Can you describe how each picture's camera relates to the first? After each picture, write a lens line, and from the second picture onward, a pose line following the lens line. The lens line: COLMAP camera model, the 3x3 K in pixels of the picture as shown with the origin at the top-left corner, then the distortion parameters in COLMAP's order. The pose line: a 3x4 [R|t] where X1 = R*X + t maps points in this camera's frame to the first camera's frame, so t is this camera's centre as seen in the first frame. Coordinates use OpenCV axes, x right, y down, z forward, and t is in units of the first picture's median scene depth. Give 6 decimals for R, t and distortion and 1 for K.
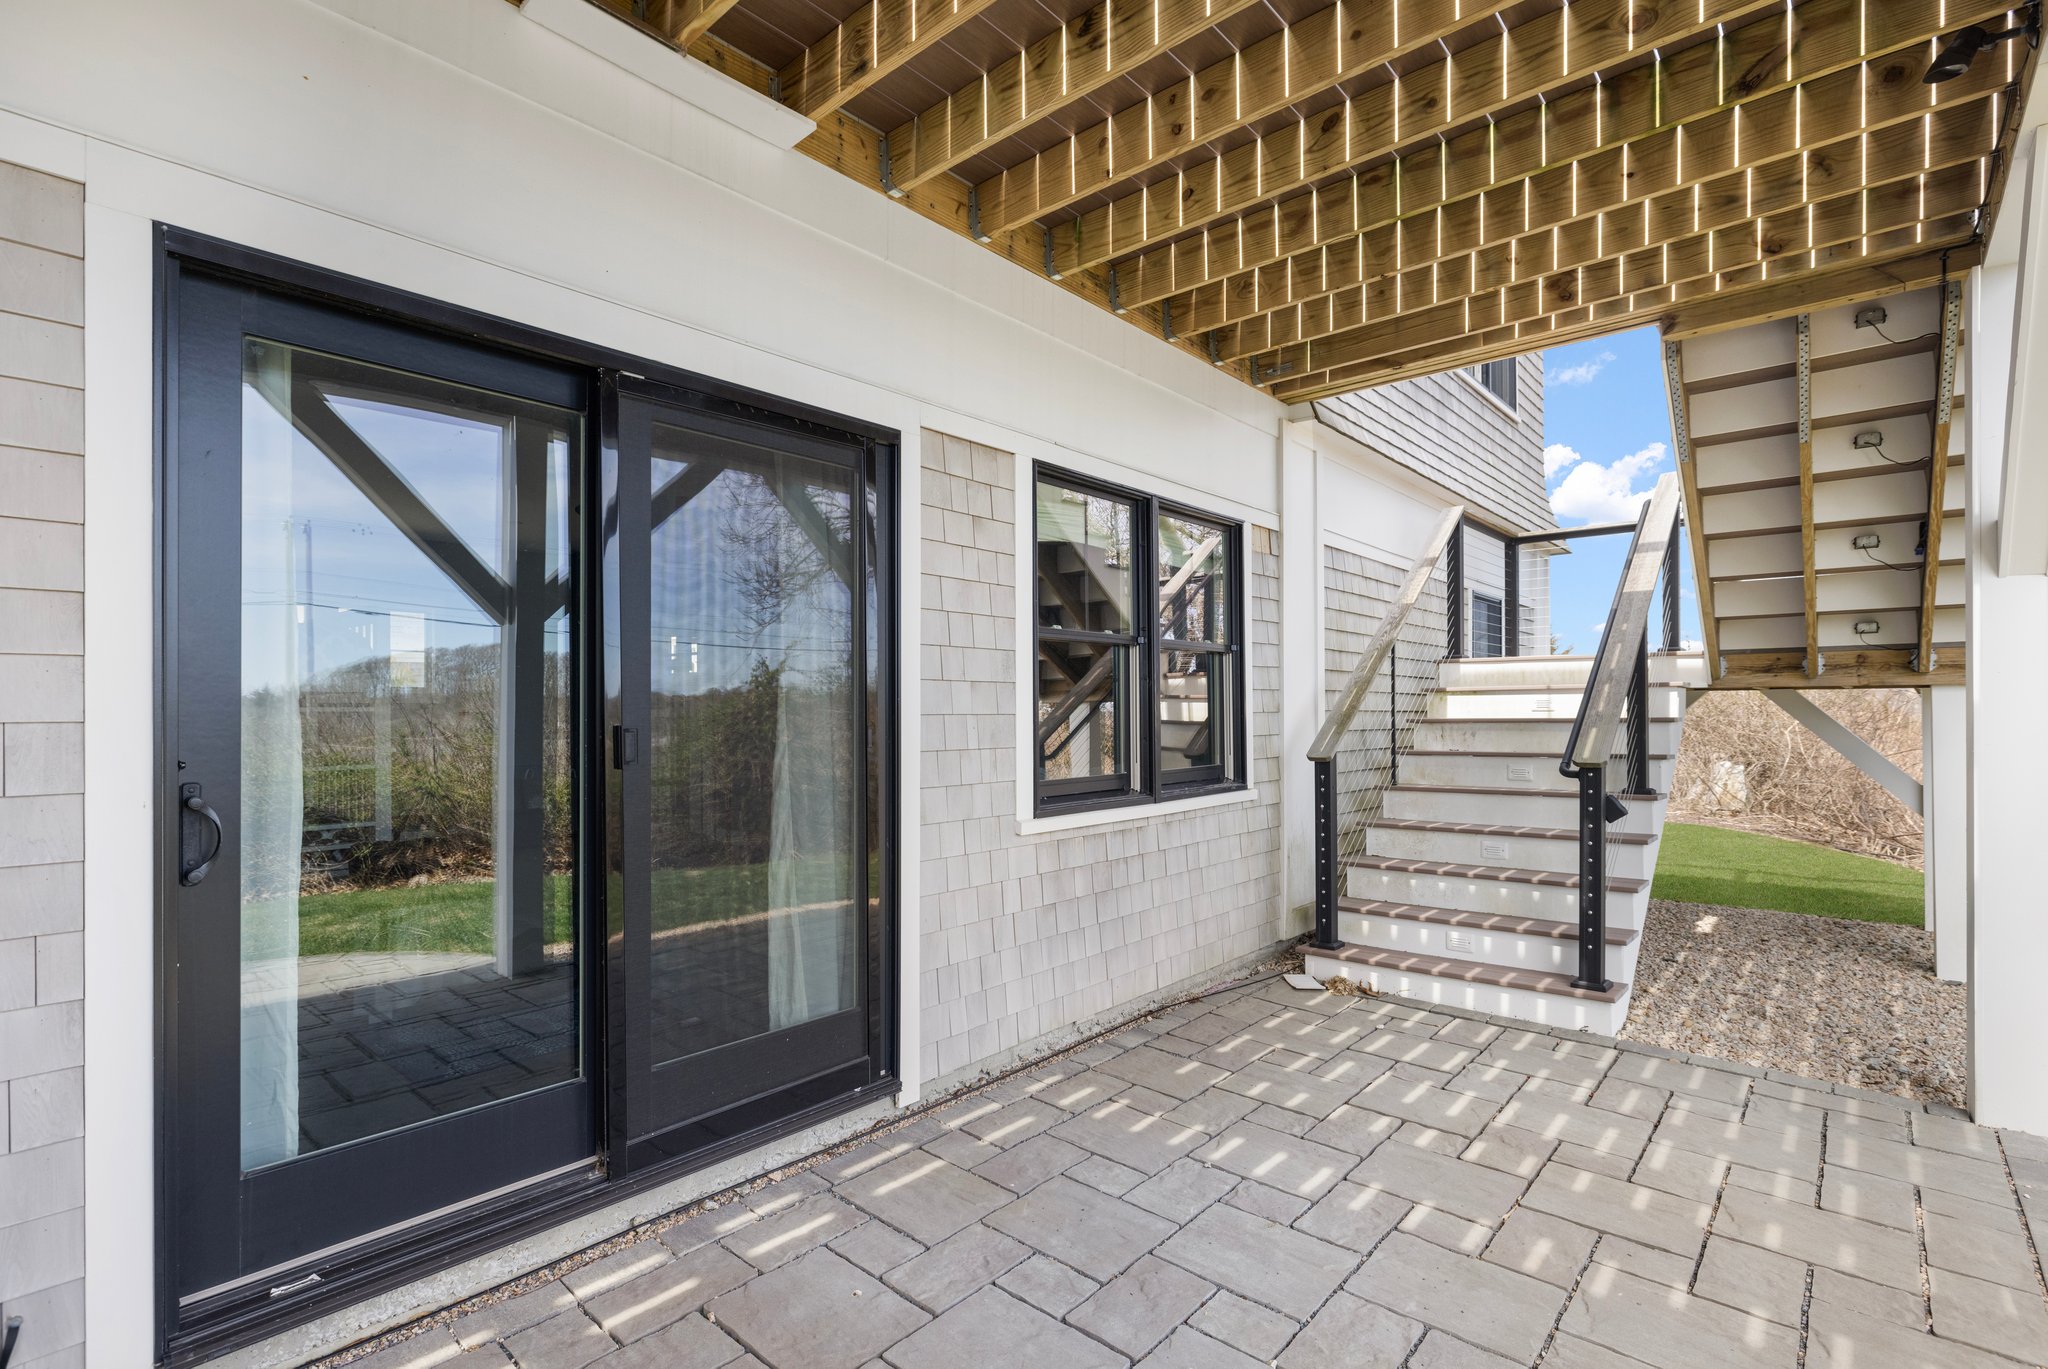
lens RADIAL K [[956.3, 0, 1024.2], [0, 956.3, 709.6], [0, 0, 1]] dist [-0.010230, 0.000320]
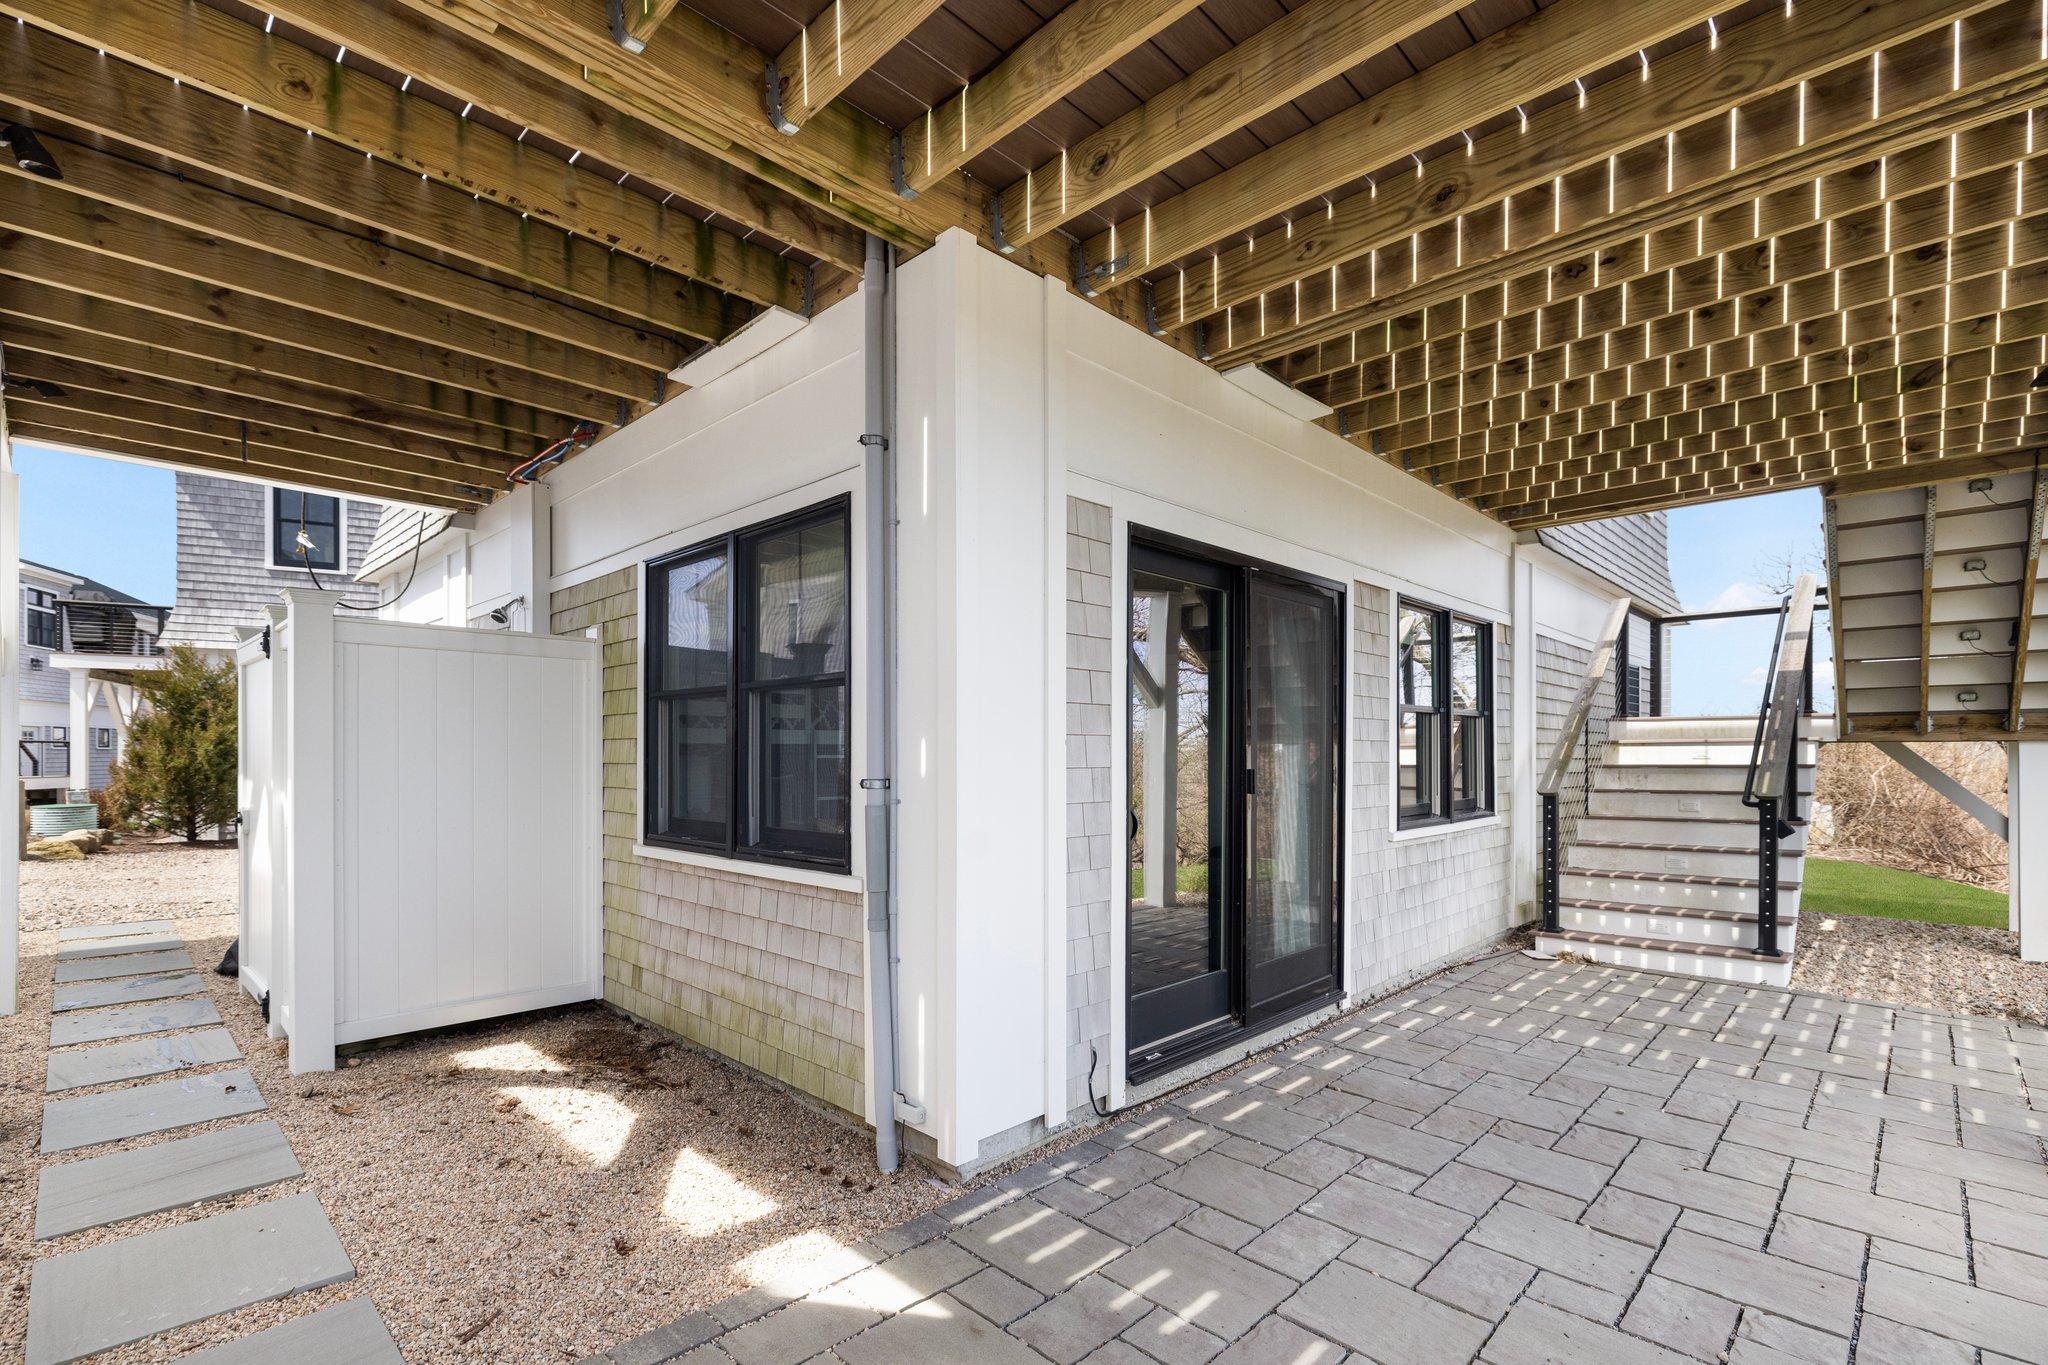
lens RADIAL K [[926.1, 0, 1023.1], [0, 926.1, 762.6], [0, 0, 1]] dist [-0.004081, -0.000718]
pose [[0.998726, 0.001431, -0.050445, -0.418065], [-0.000909, 0.999946, 0.010367, -0.007561], [0.050457, -0.010308, 0.998673, -0.405451]]
